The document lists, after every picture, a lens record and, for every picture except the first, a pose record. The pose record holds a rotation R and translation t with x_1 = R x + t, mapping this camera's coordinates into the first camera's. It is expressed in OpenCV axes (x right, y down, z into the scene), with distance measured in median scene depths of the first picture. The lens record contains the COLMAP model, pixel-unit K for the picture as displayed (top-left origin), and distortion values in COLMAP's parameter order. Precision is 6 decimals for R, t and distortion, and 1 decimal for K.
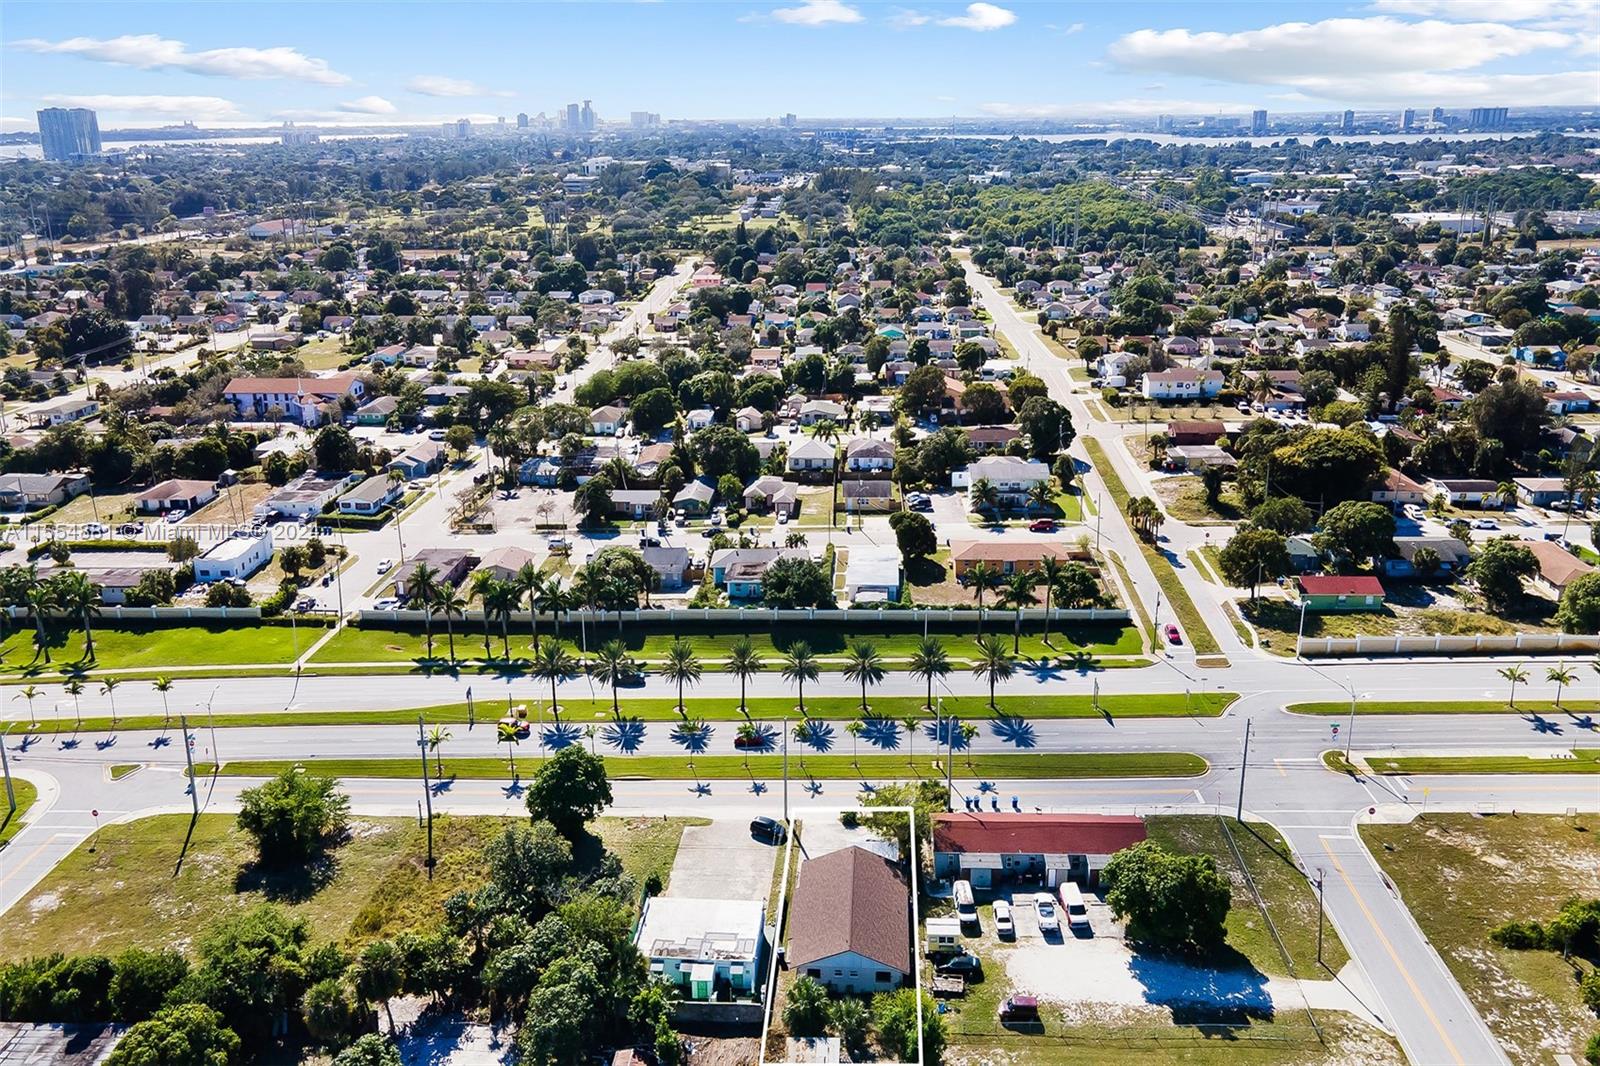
lens RADIAL K [[1109.5, 0, 805.8], [0, 1109.5, 560.9], [0, 0, 1]] dist [0.034717, 0.001198]
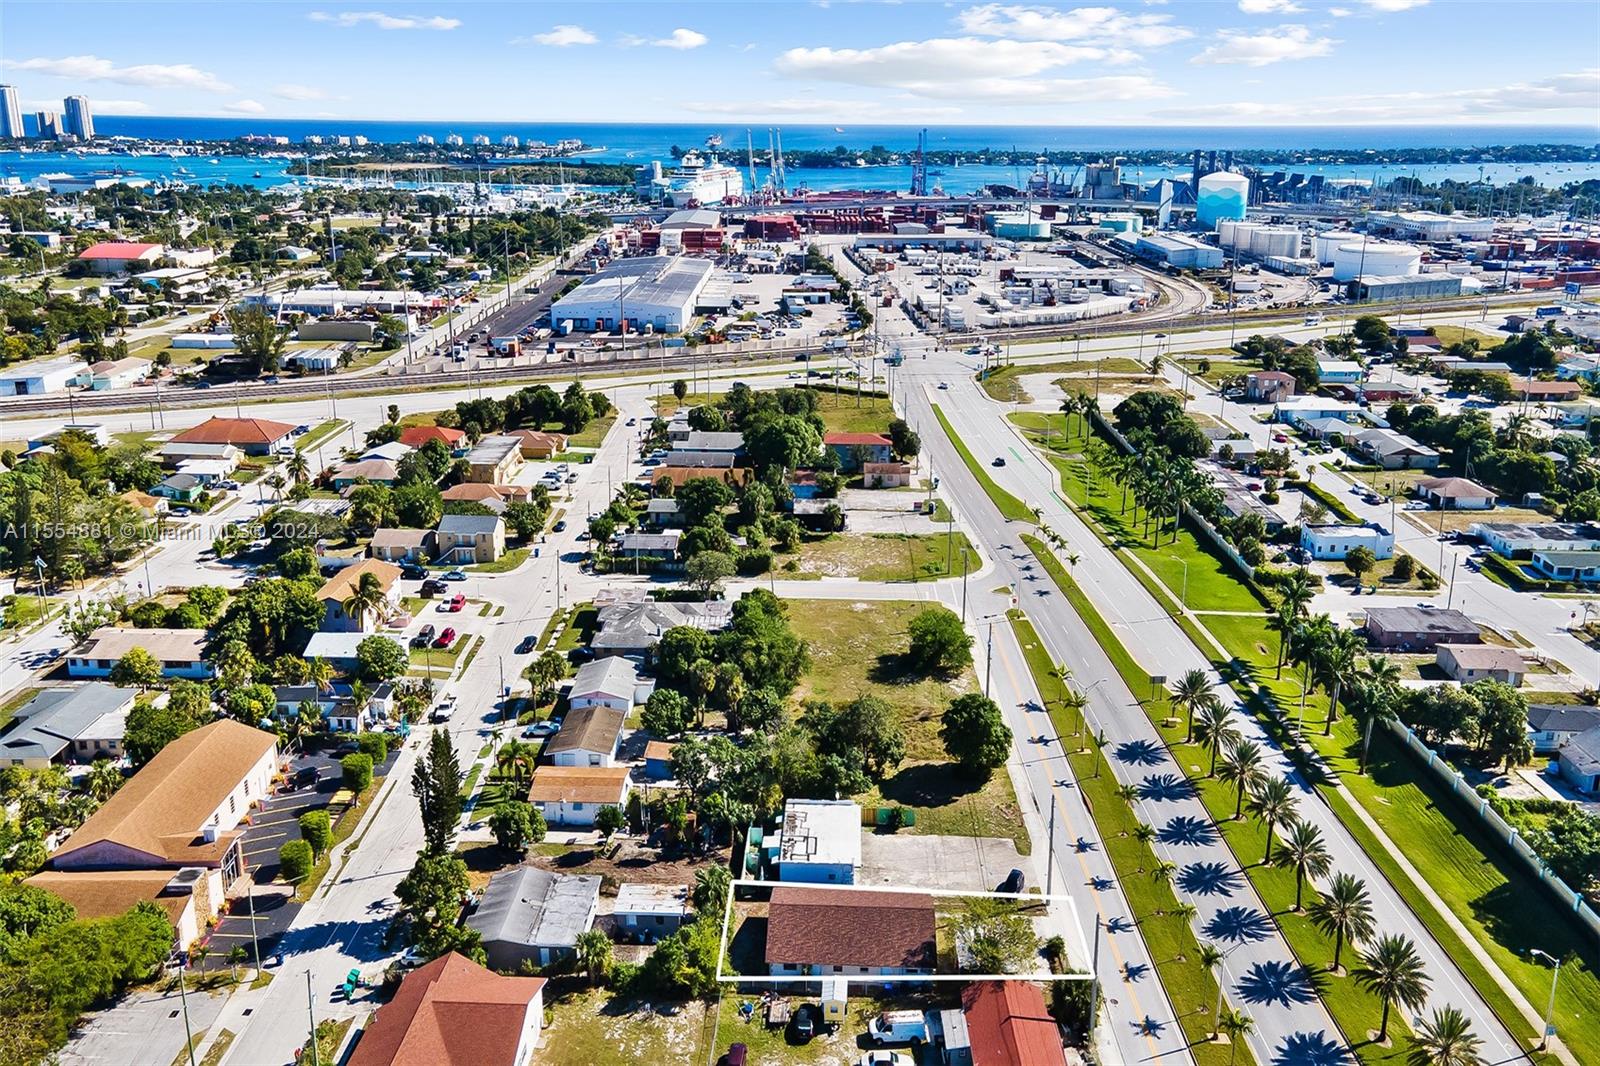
lens RADIAL K [[1125.8, 0, 801.4], [0, 1125.8, 477.7], [0, 0, 1]] dist [0.039322, 0.000101]
pose [[0.055880, 0.312692, -0.948209, 0.503404], [-0.379756, 0.884973, 0.269459, -0.167183], [0.923398, 0.345031, 0.168199, 0.379550]]
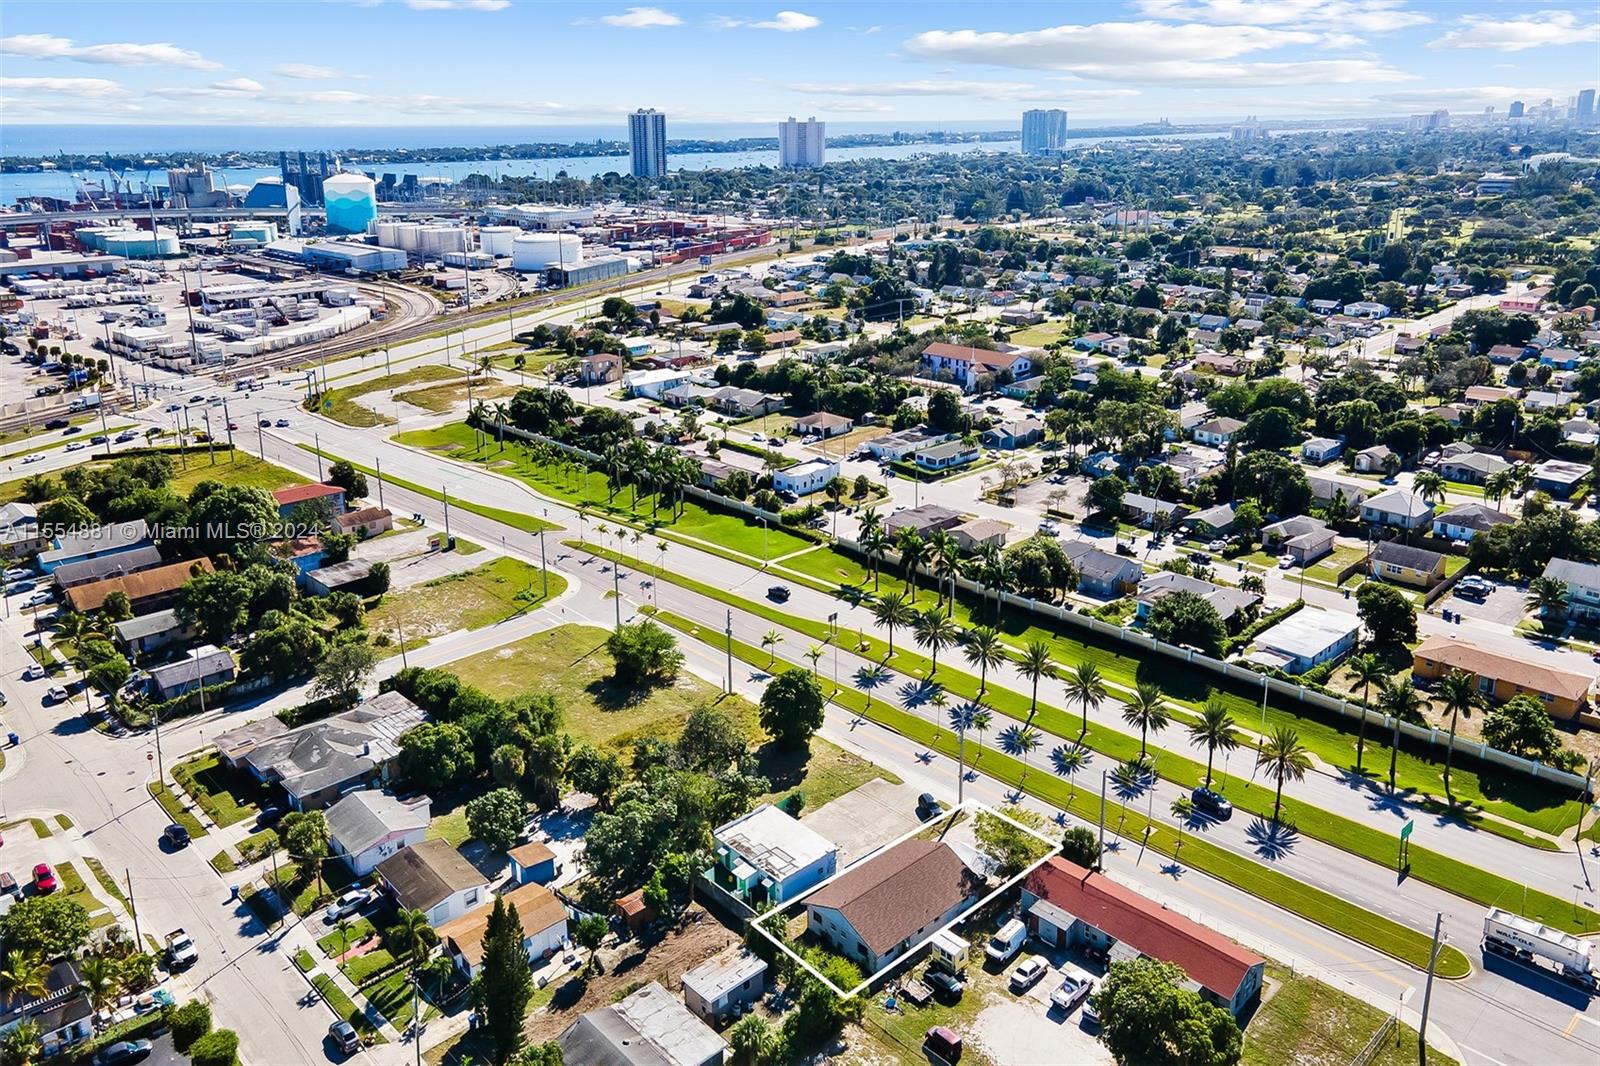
lens RADIAL K [[1127.3, 0, 800.0], [0, 1127.3, 533.0], [0, 0, 1]] dist [0.044363, 0.005846]
pose [[0.731103, 0.238410, -0.639256, 0.329713], [-0.253645, 0.964781, 0.069726, -0.031798], [0.633366, 0.111168, 0.765826, 0.061882]]
